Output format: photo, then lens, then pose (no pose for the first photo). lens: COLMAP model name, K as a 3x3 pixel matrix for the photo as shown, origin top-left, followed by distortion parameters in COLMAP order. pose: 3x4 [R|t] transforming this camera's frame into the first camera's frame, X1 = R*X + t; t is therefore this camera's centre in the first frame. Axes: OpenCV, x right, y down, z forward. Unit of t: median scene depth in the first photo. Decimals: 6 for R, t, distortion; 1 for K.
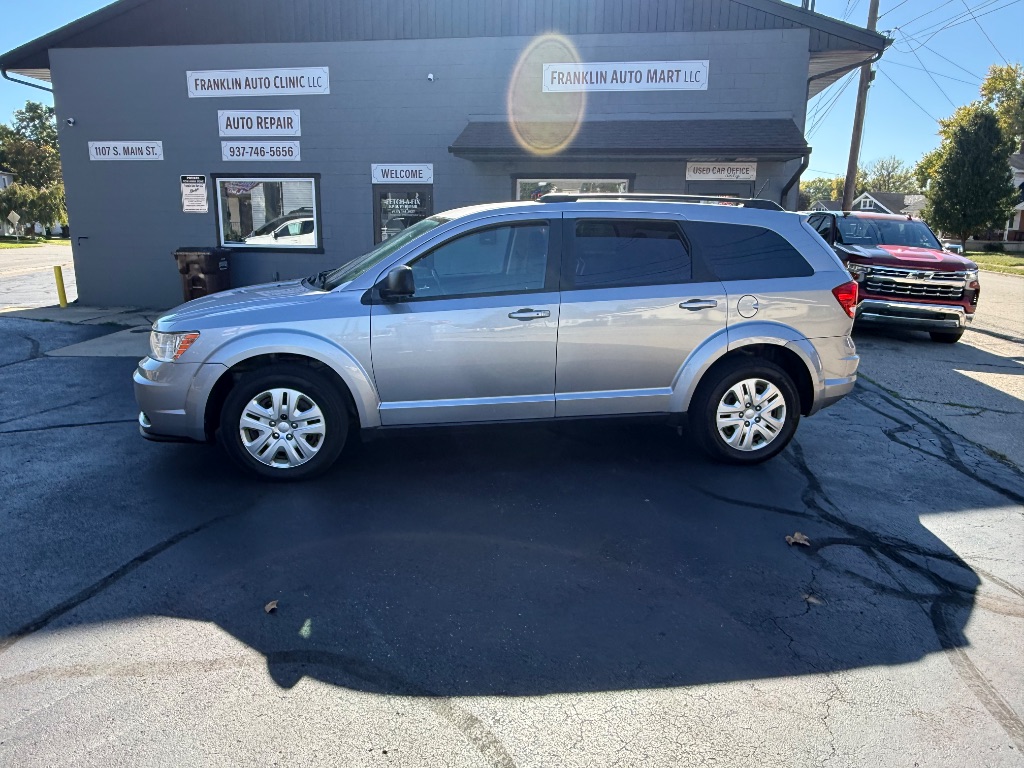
lens RADIAL K [[710.8, 0, 506.9], [0, 710.8, 384.9], [0, 0, 1]] dist [-0.002085, 0.000435]
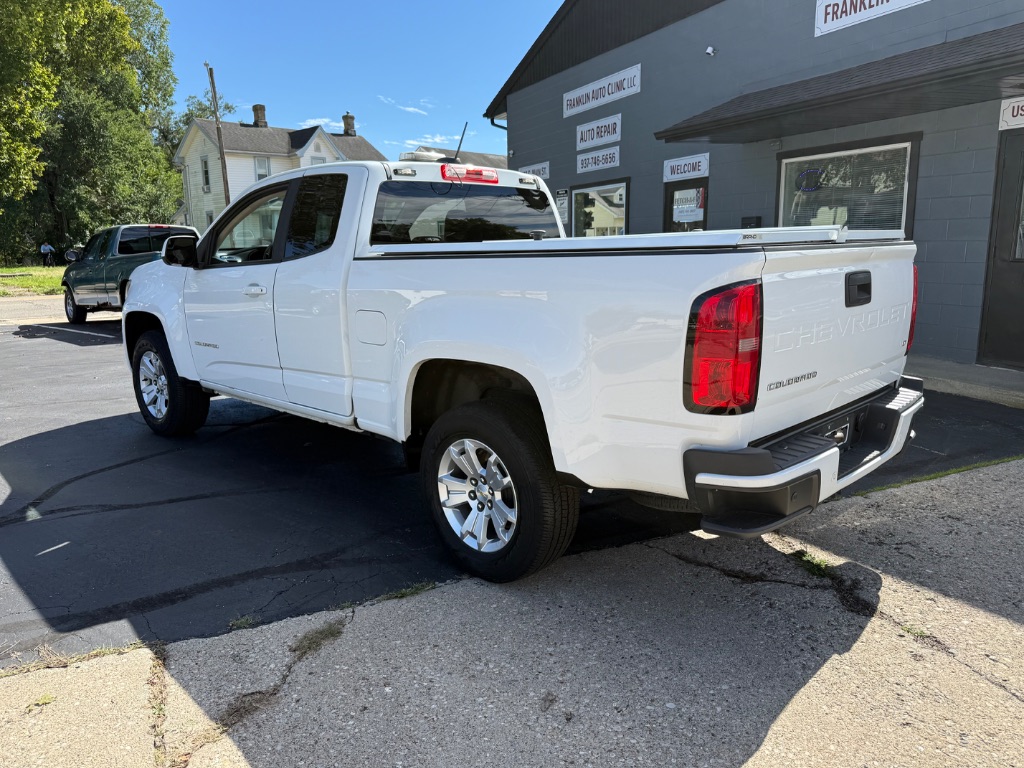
lens RADIAL K [[747.1, 0, 514.6], [0, 747.1, 392.7], [0, 0, 1]] dist [0.041213, -0.055662]
pose [[0.556643, 0.142778, -0.818391, 0.531833], [-0.160608, 0.985030, 0.062609, -0.047014], [0.815079, 0.096589, 0.571242, 0.320154]]
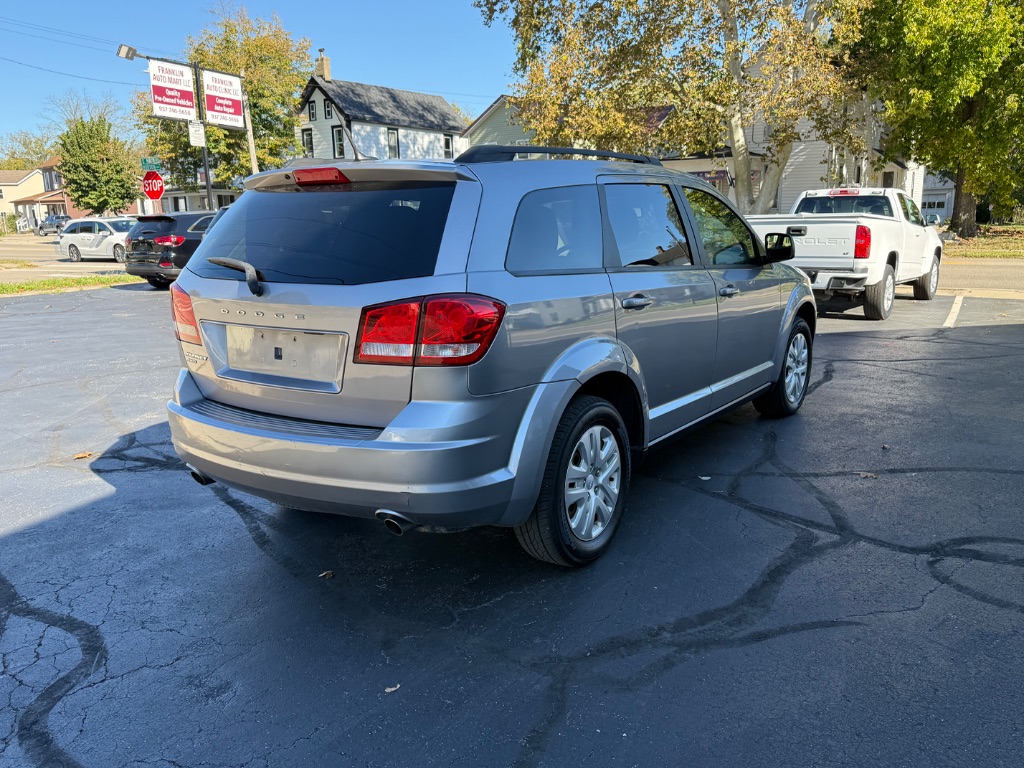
lens RADIAL K [[834.2, 0, 512.7], [0, 834.2, 380.2], [0, 0, 1]] dist [0.004194, -0.008788]
pose [[-0.691320, 0.146869, -0.707465, 0.341348], [-0.141936, 0.932443, 0.332271, -0.145816], [0.708471, 0.330121, -0.623770, 0.707139]]
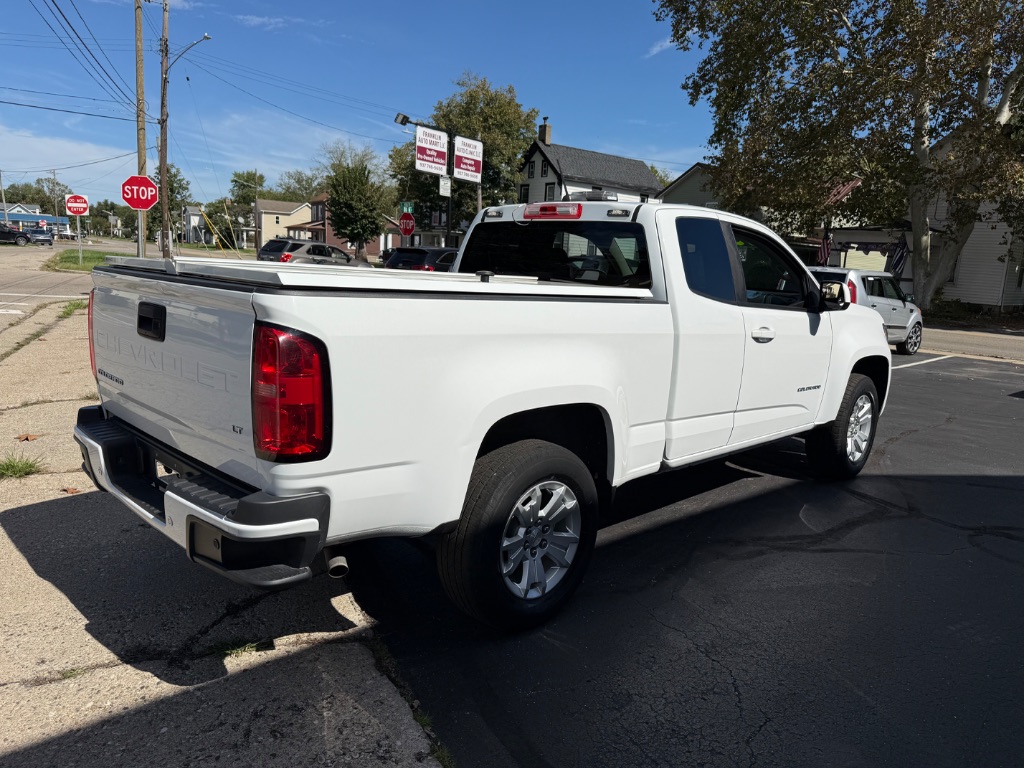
lens RADIAL K [[742.5, 0, 516.7], [0, 742.5, 387.8], [0, 0, 1]] dist [0.082770, -0.131145]
pose [[-0.836116, 0.037932, -0.547239, 0.425428], [-0.179815, 0.923534, 0.338750, -0.161491], [0.518243, 0.381637, -0.765361, 0.784334]]
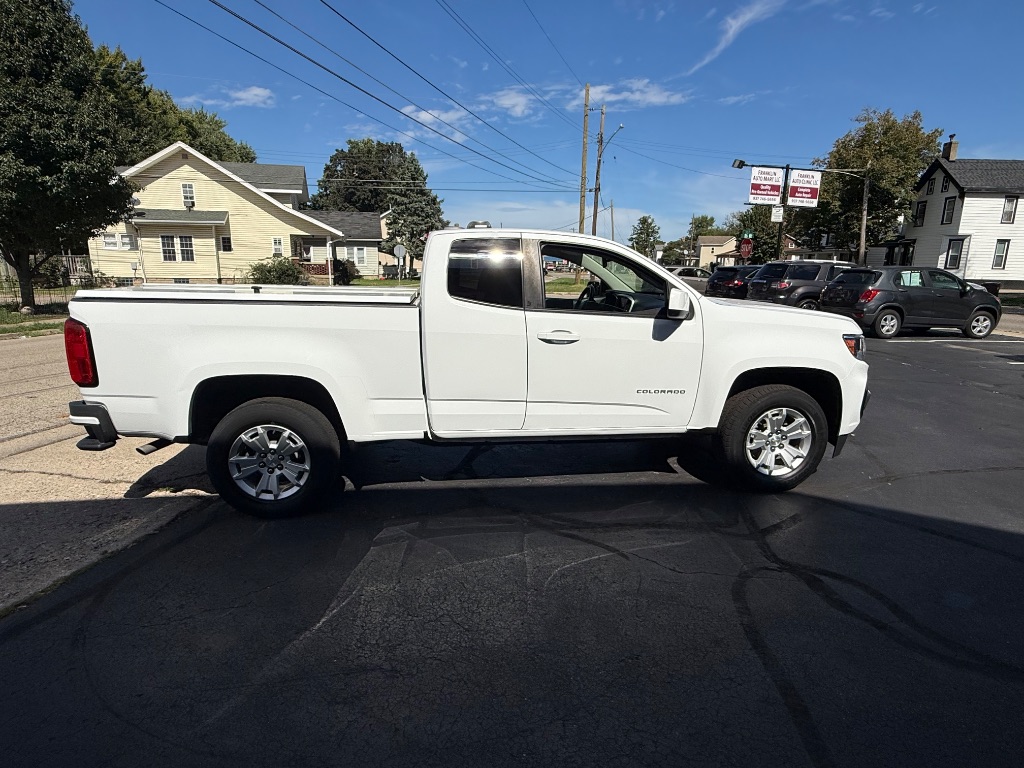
lens RADIAL K [[553.8, 0, 512.0], [0, 553.8, 384.0], [0, 0, 1]] dist [-0.000172, -0.000464]
pose [[-0.994797, -0.042029, 0.092808, 0.128851], [0.000299, 0.909735, 0.415190, -0.185774], [-0.101880, 0.413057, -0.904989, 0.845044]]
